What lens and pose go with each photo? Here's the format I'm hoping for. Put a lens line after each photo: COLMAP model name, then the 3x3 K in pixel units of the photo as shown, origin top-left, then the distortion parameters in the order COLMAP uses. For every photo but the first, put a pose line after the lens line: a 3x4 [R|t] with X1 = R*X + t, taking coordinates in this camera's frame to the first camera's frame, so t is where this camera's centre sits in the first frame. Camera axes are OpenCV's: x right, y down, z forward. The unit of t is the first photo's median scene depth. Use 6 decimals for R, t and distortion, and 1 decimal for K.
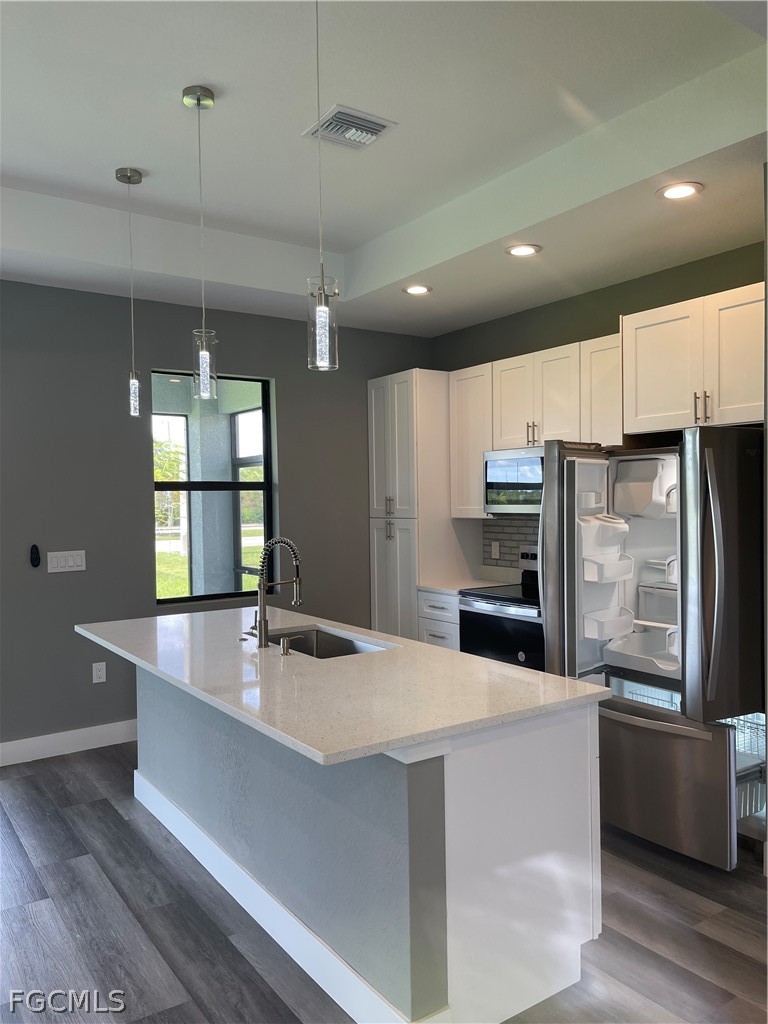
lens RADIAL K [[774.6, 0, 384.0], [0, 774.6, 512.0], [0, 0, 1]] dist [0.061284, -0.096316]
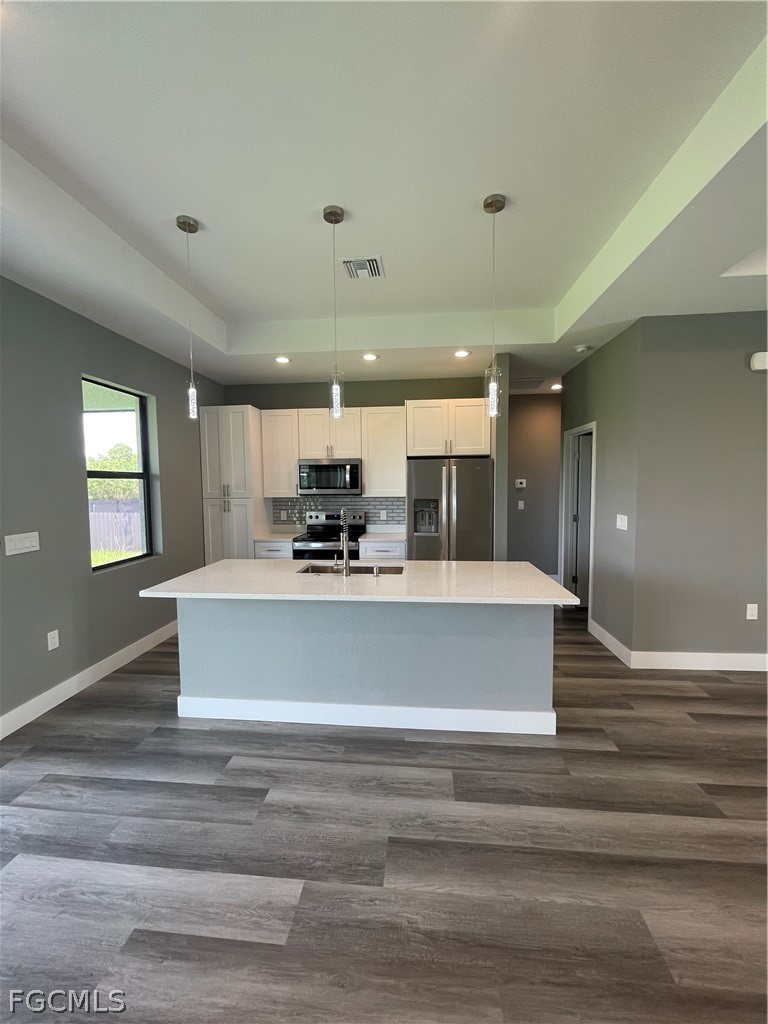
lens RADIAL K [[412.2, 0, 381.8], [0, 412.2, 511.0], [0, 0, 1]] dist [-0.006728, 0.002482]
pose [[0.643591, -0.042045, 0.764214, -0.506934], [0.014727, 0.998985, 0.042559, 0.002961], [-0.765228, -0.016136, 0.643557, 0.265708]]
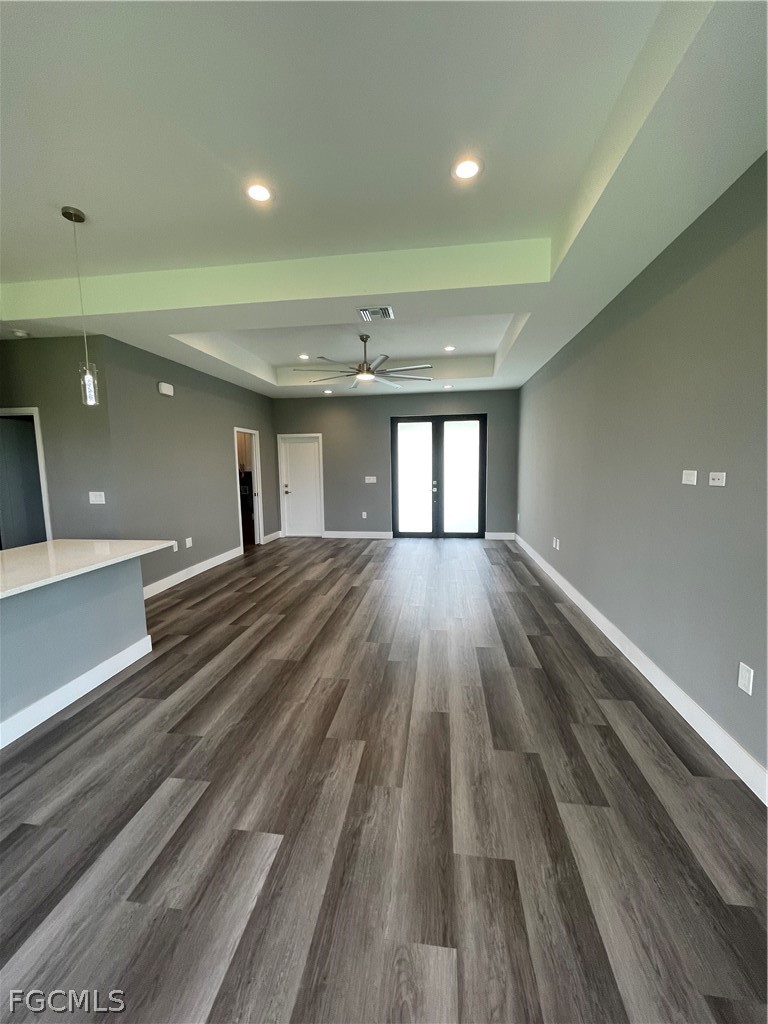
lens RADIAL K [[412.2, 0, 381.8], [0, 412.2, 511.0], [0, 0, 1]] dist [-0.006728, 0.002482]
pose [[-0.737591, -0.053080, 0.673158, -0.727868], [0.037099, 0.992214, 0.118889, 0.005768], [-0.674228, 0.112665, -0.729879, 0.644657]]
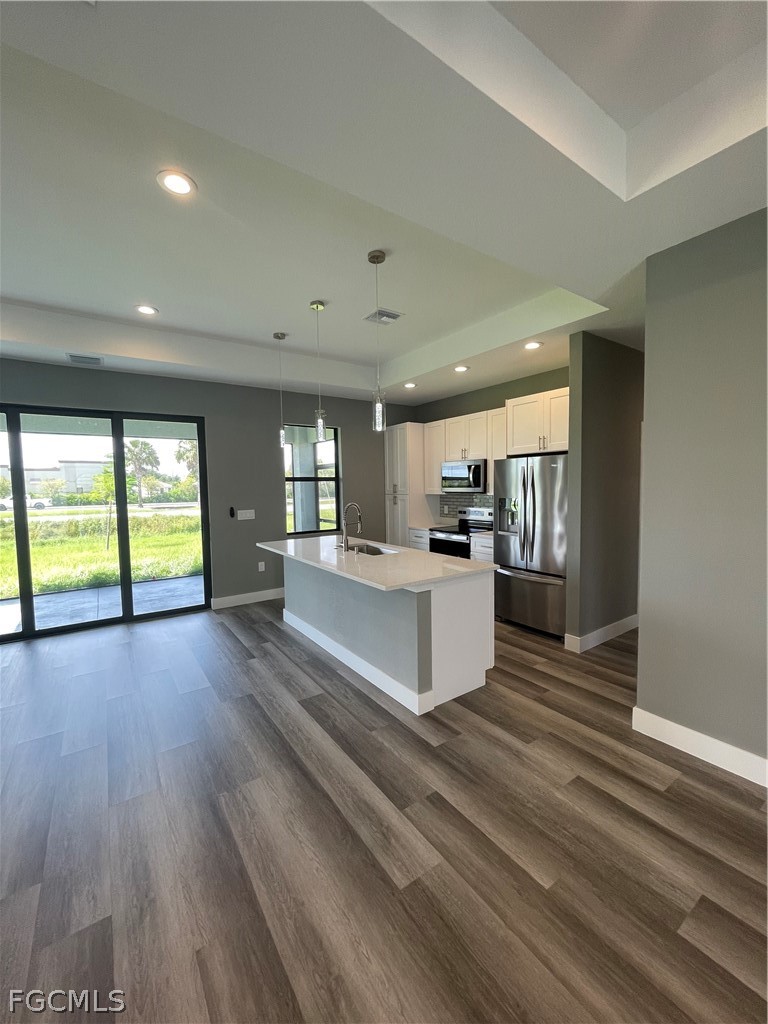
lens RADIAL K [[412.2, 0, 381.8], [0, 412.2, 511.0], [0, 0, 1]] dist [-0.006728, 0.002482]
pose [[0.999997, -0.002473, 0.000645, -0.034756], [0.002441, 0.998951, 0.045718, 0.002131], [-0.000757, -0.045716, 0.998954, -0.124897]]
